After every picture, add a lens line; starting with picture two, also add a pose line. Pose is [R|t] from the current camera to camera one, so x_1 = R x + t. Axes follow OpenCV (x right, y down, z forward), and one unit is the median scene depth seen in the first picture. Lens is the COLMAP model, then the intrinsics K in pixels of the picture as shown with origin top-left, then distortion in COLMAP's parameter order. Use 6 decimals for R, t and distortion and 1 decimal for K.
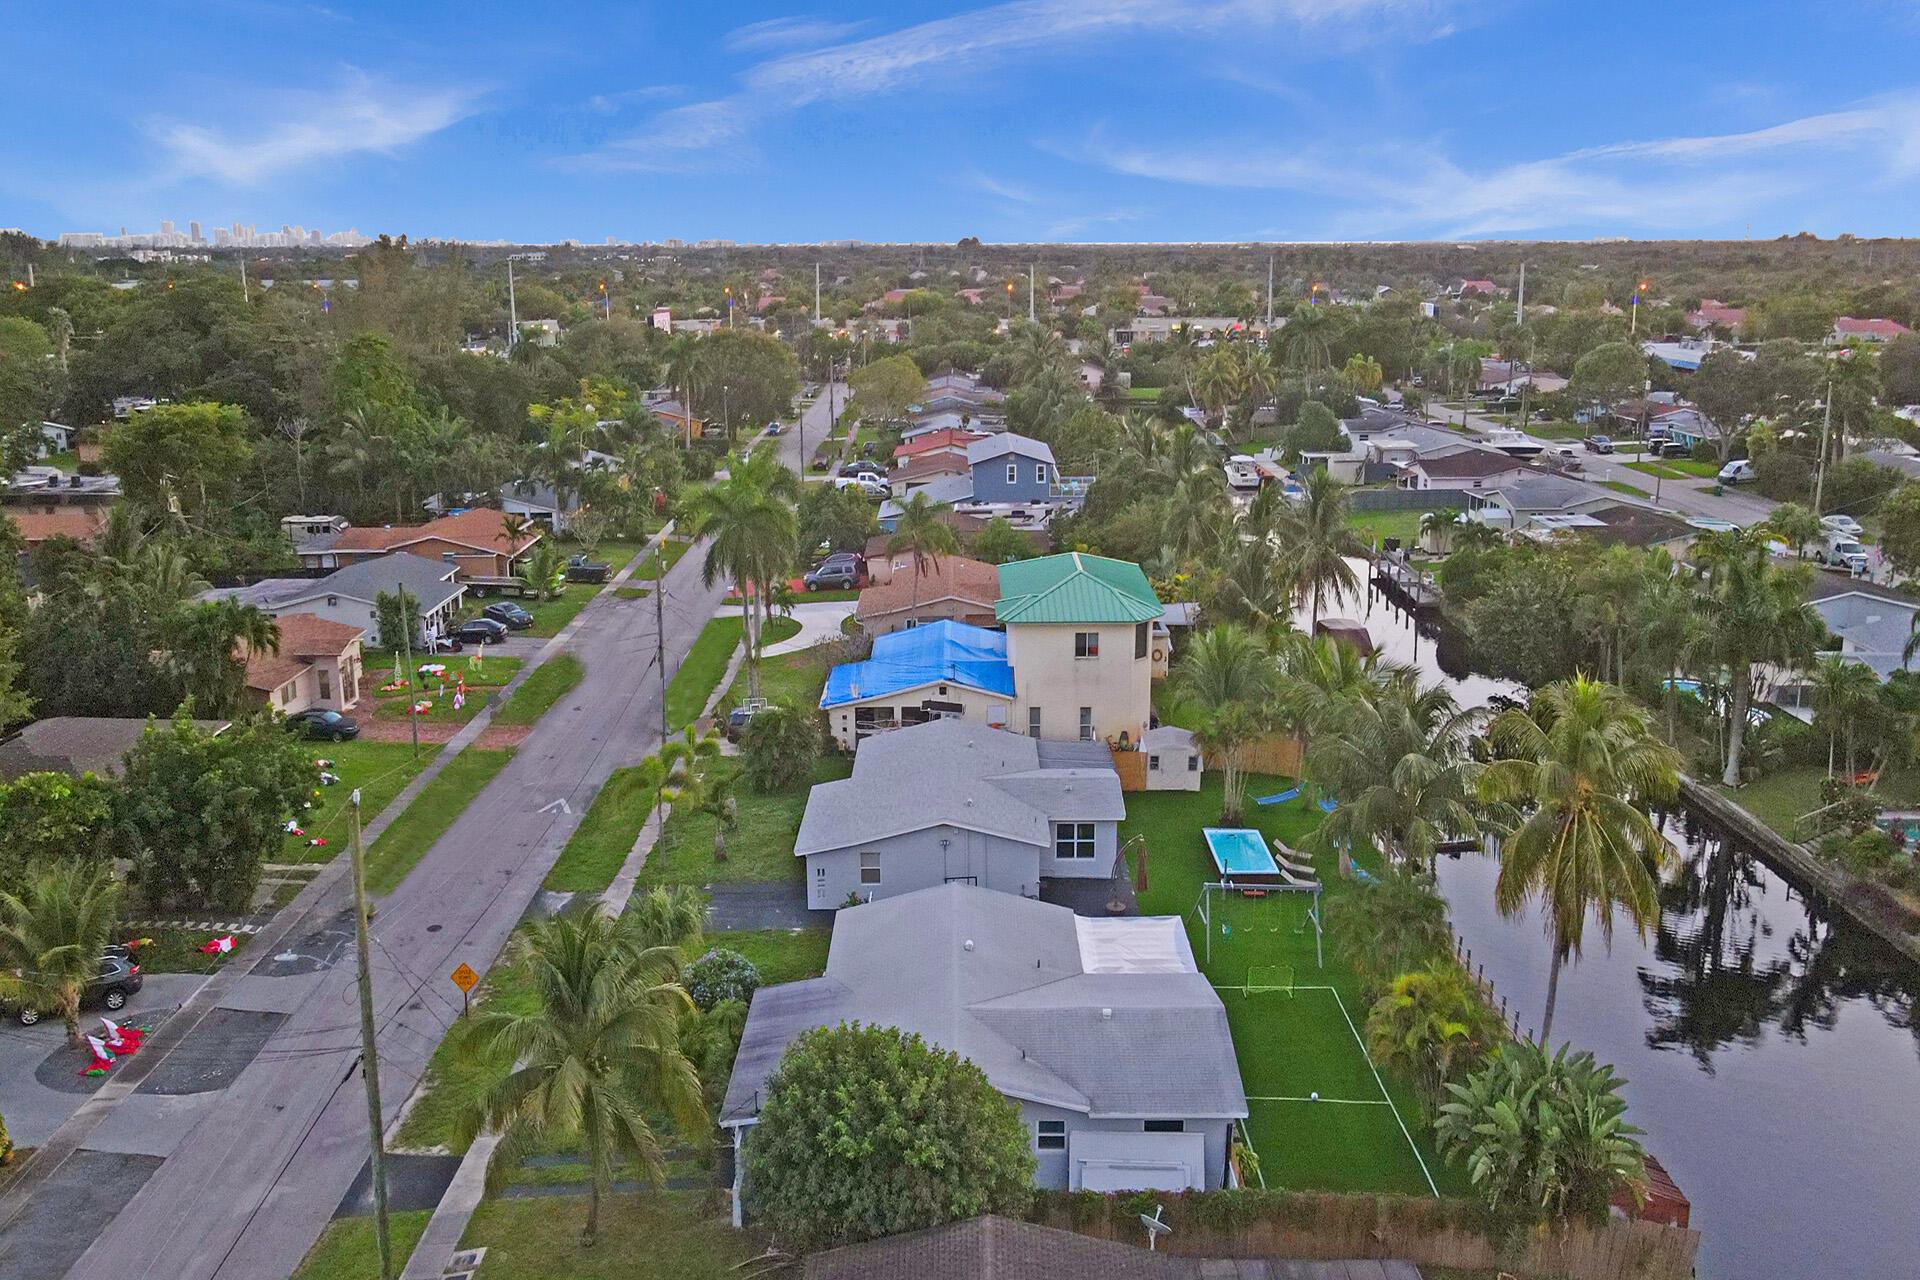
lens RADIAL K [[1400.0, 0, 990.9], [0, 1400.0, 717.5], [0, 0, 1]] dist [0.004280, 0.019088]
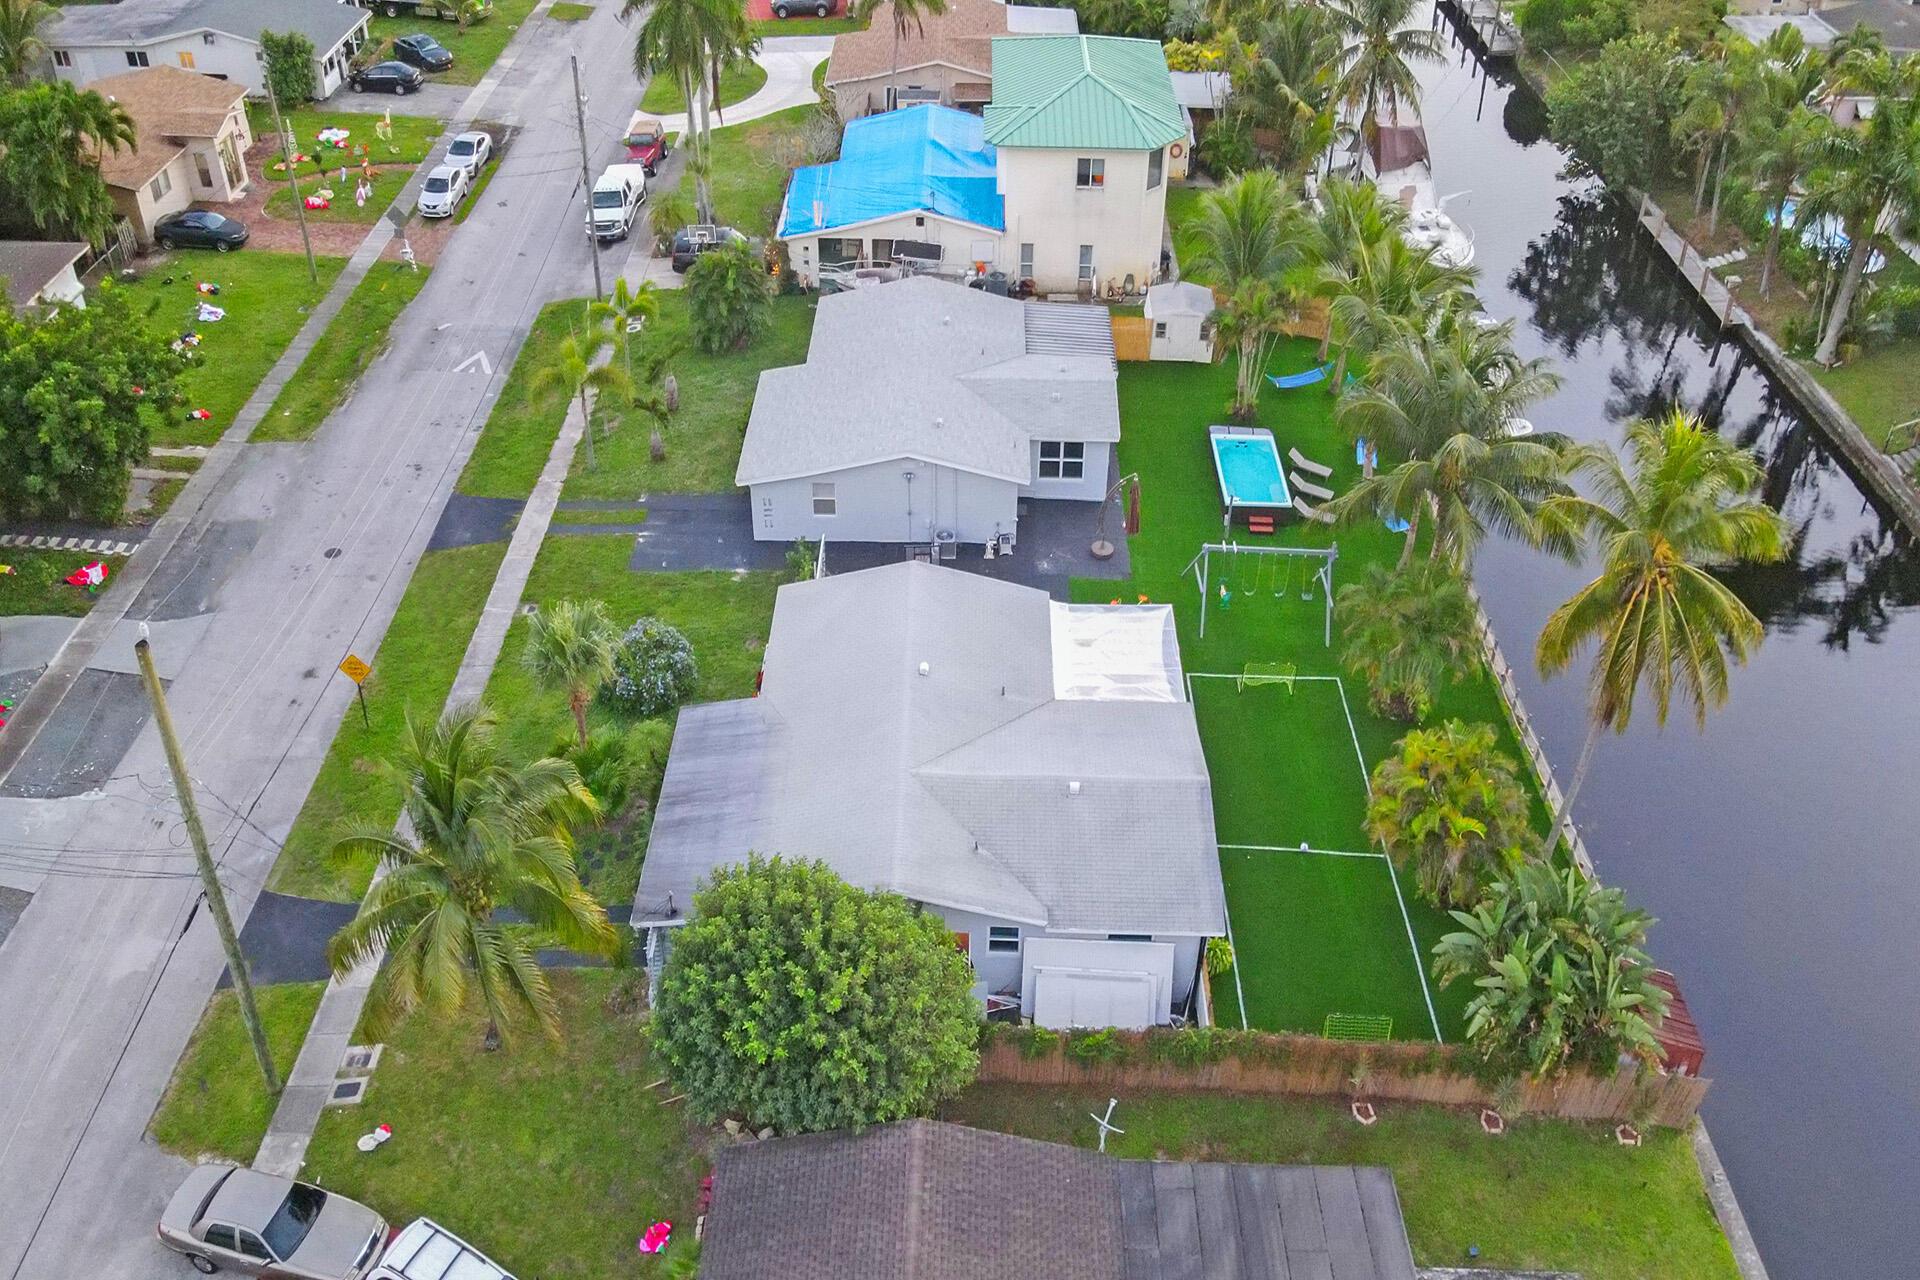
lens RADIAL K [[1429.3, 0, 986.6], [0, 1429.3, 513.8], [0, 0, 1]] dist [-0.003802, 0.044857]
pose [[0.999536, 0.030238, -0.003792, 0.017796], [-0.027350, 0.944940, 0.326098, -0.164288], [0.013444, -0.325843, 0.945328, 0.142800]]
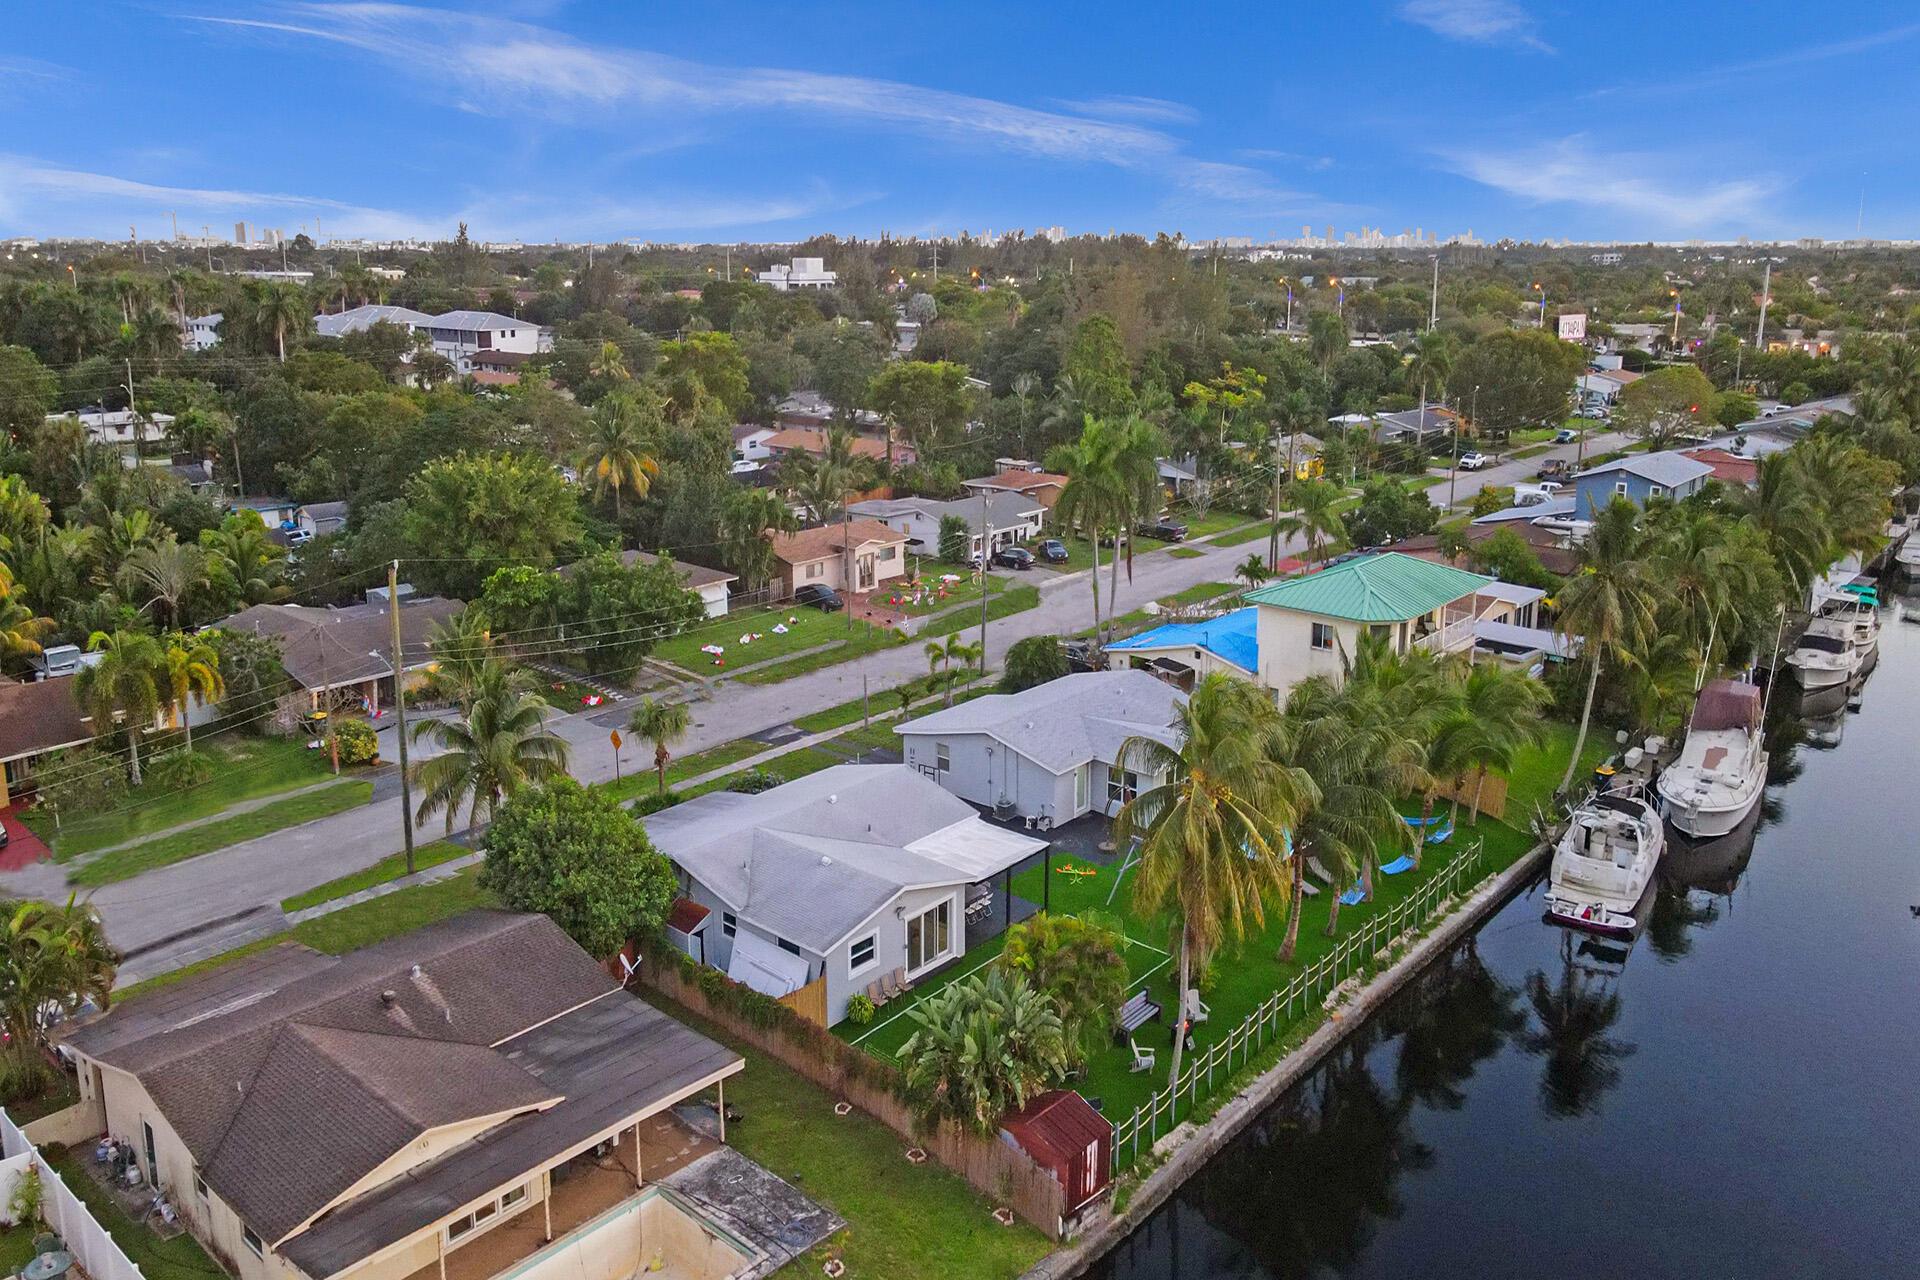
lens RADIAL K [[1400.0, 0, 990.9], [0, 1400.0, 717.5], [0, 0, 1]] dist [0.004280, 0.019088]
pose [[0.753852, 0.218175, -0.619764, 0.626066], [-0.219241, 0.972725, 0.075752, -0.024462], [0.619387, 0.078772, 0.781124, 0.081668]]
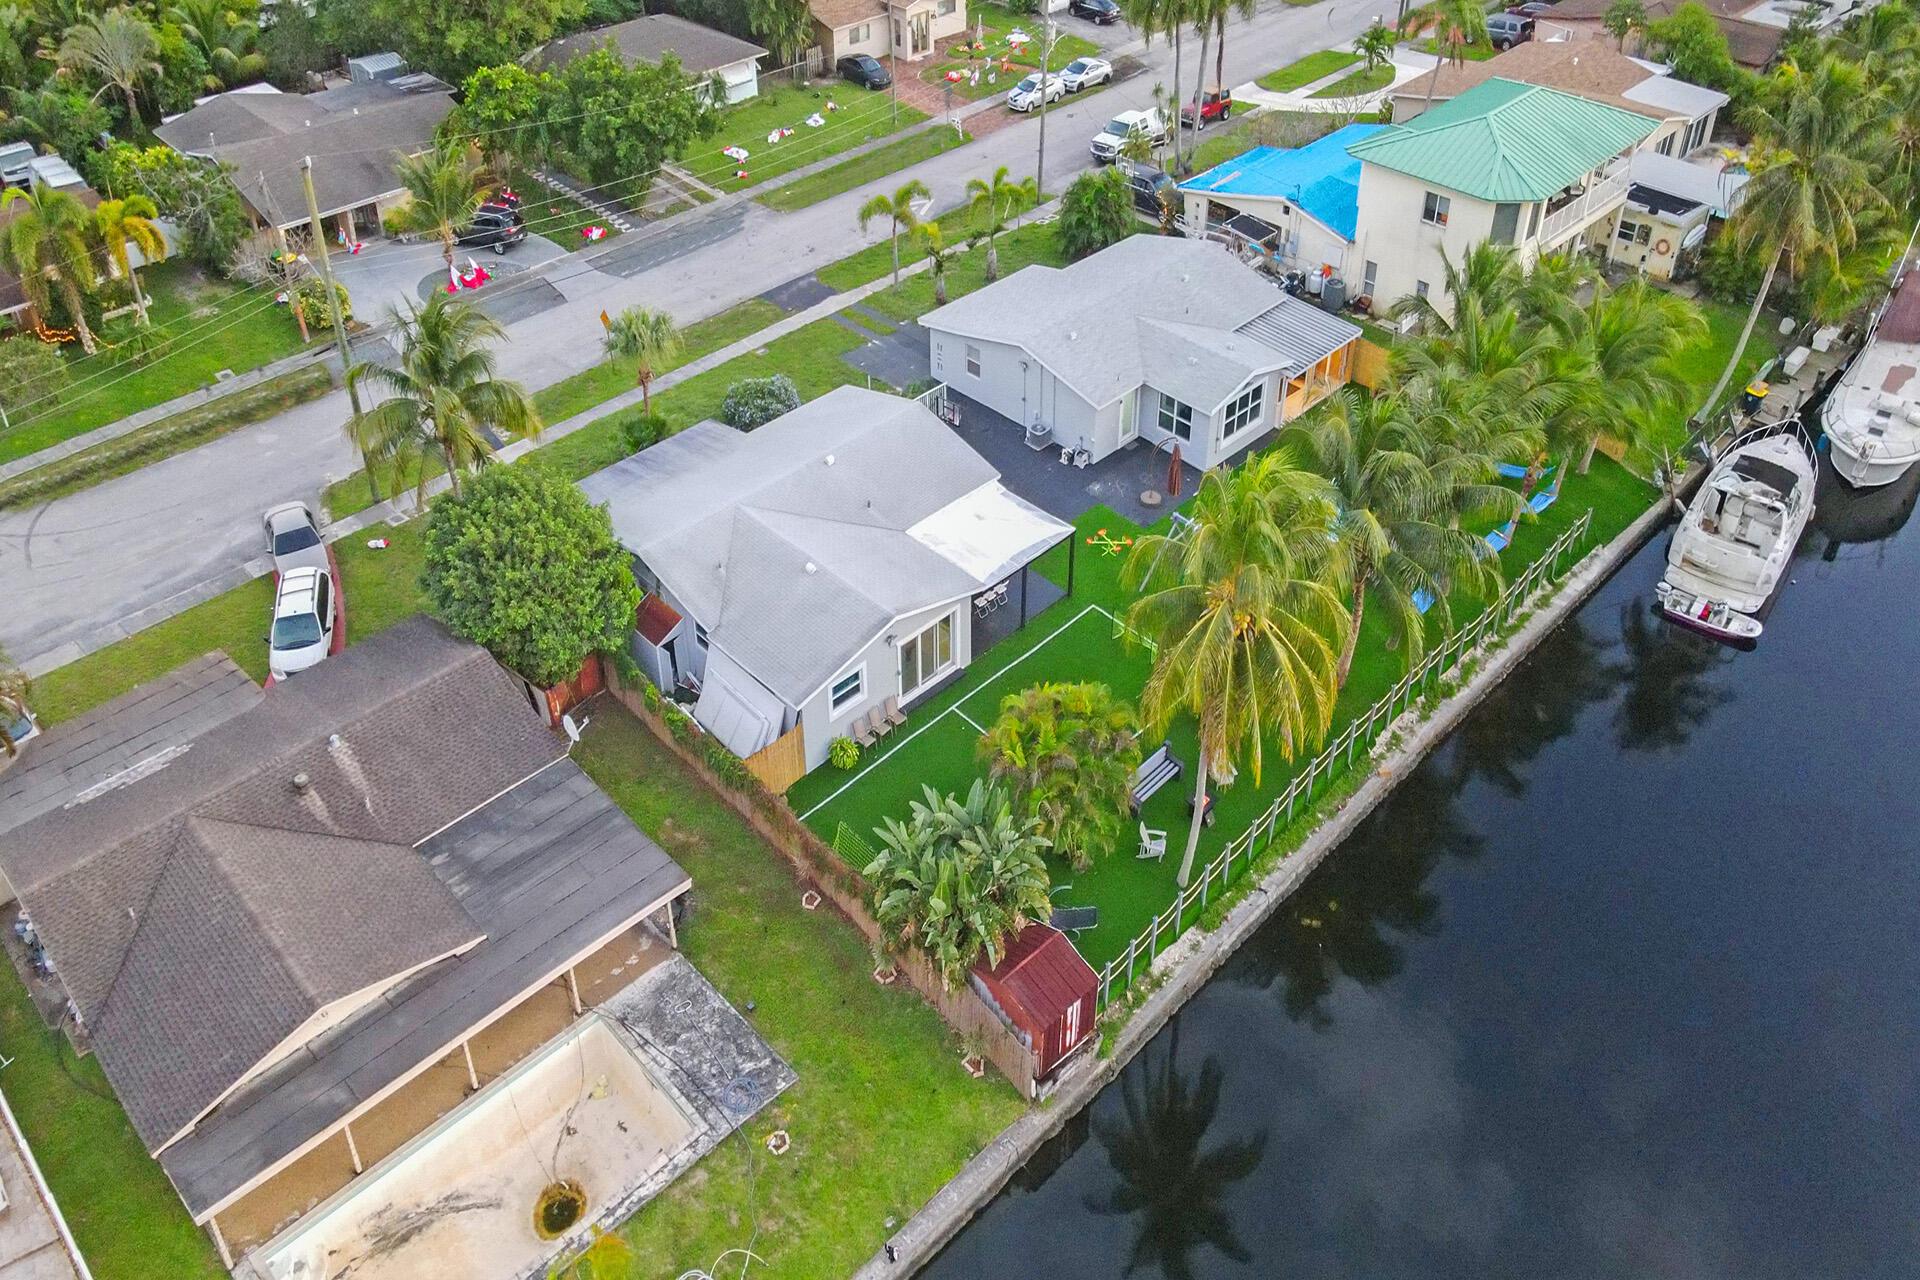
lens RADIAL K [[1385.6, 0, 986.9], [0, 1385.6, 525.4], [0, 0, 1]] dist [0.016319, 0.002143]
pose [[0.699077, 0.442615, -0.561590, 0.511748], [-0.234519, 0.883872, 0.404686, -0.189124], [0.675494, -0.151203, 0.721697, 0.224835]]
